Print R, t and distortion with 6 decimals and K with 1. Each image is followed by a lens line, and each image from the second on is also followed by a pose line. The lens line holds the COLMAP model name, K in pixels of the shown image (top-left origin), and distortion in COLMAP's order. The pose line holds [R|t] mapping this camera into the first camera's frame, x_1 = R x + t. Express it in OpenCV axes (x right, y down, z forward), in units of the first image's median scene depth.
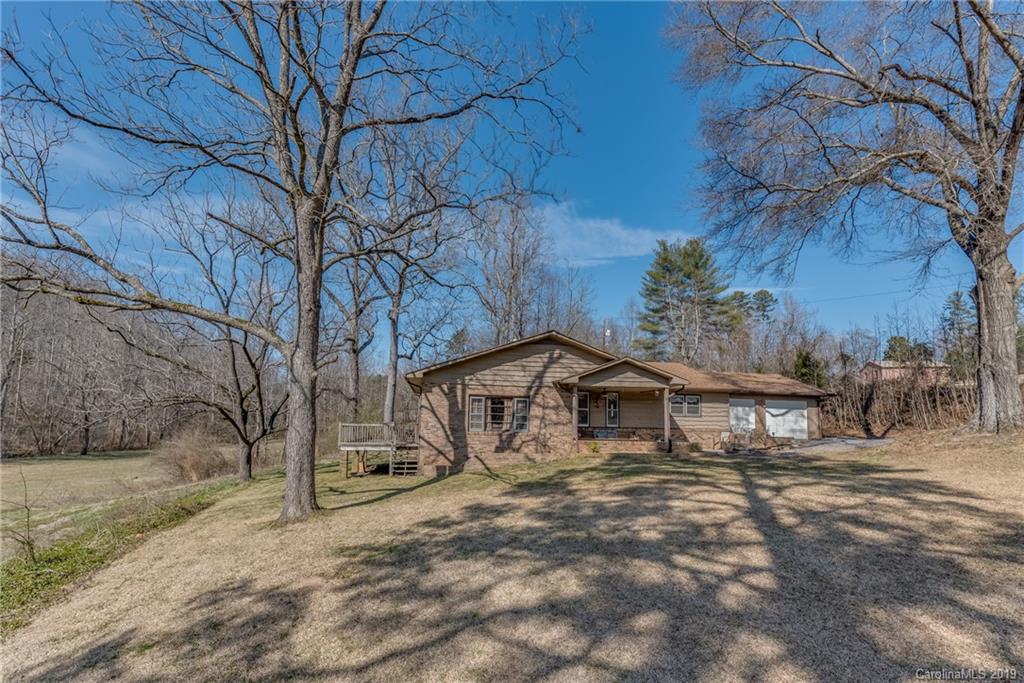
lens RADIAL K [[497.3, 0, 509.4], [0, 497.3, 371.5], [0, 0, 1]] dist [0.018373, -0.016147]
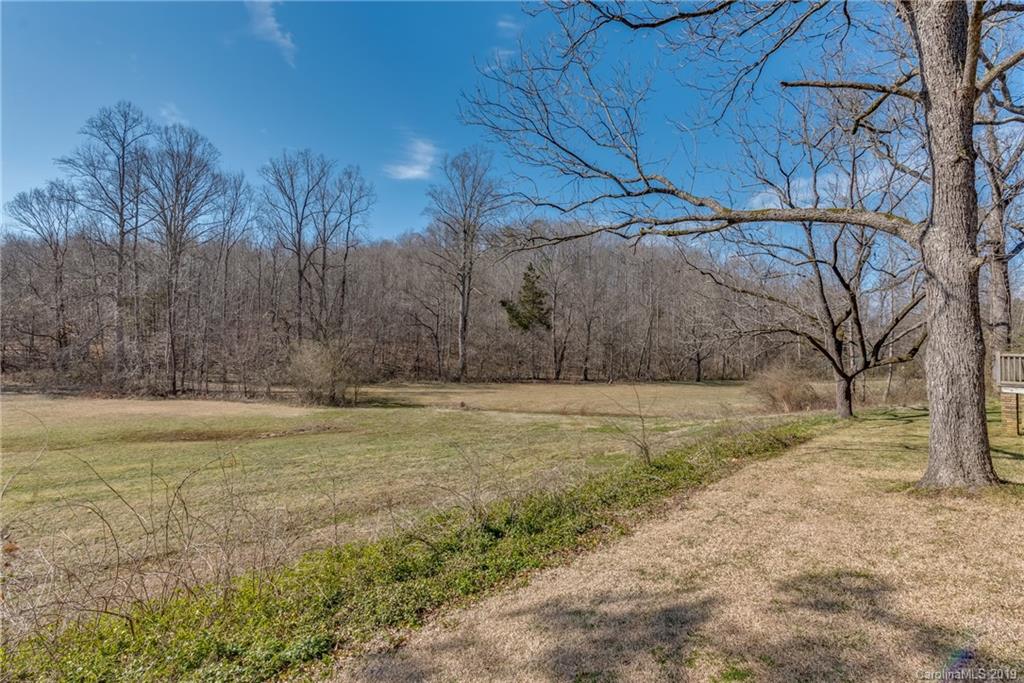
lens RADIAL K [[432.1, 0, 490.2], [0, 432.1, 345.2], [0, 0, 1]] dist [-0.009528, -0.000201]
pose [[0.403195, -0.021510, -0.914861, -0.089147], [0.081934, 0.996557, 0.012679, 0.029904], [0.911439, -0.080071, 0.403570, 0.136604]]
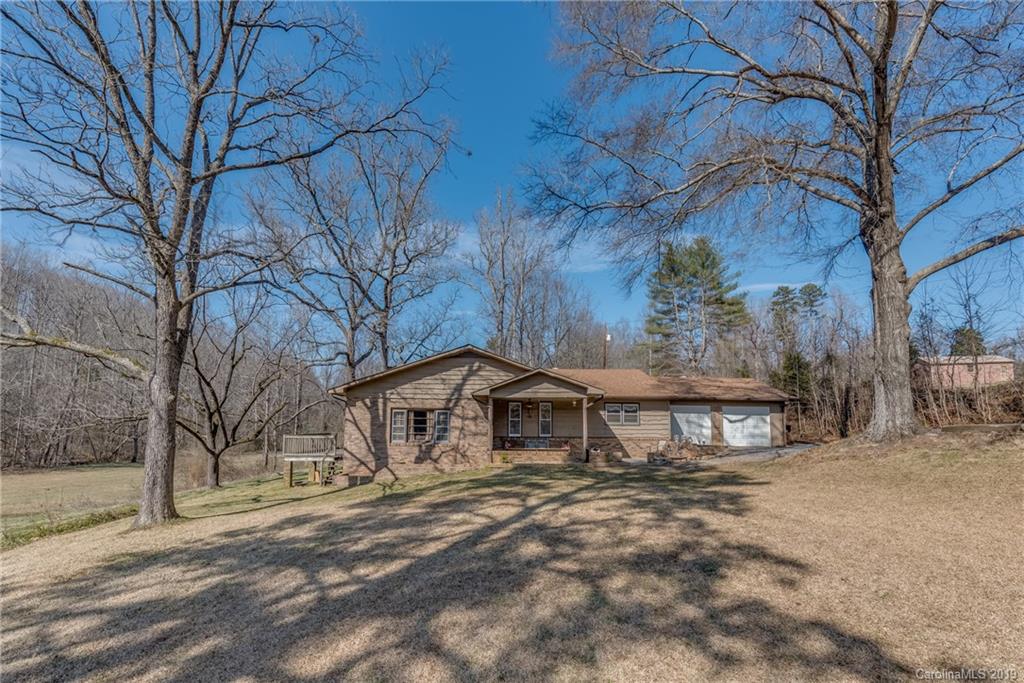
lens RADIAL K [[497.3, 0, 509.4], [0, 497.3, 371.5], [0, 0, 1]] dist [0.018373, -0.016147]
pose [[0.992686, -0.024645, -0.118182, 0.291038], [0.023697, 0.999675, -0.009419, -0.014297], [0.118376, 0.006550, 0.992947, -0.017129]]
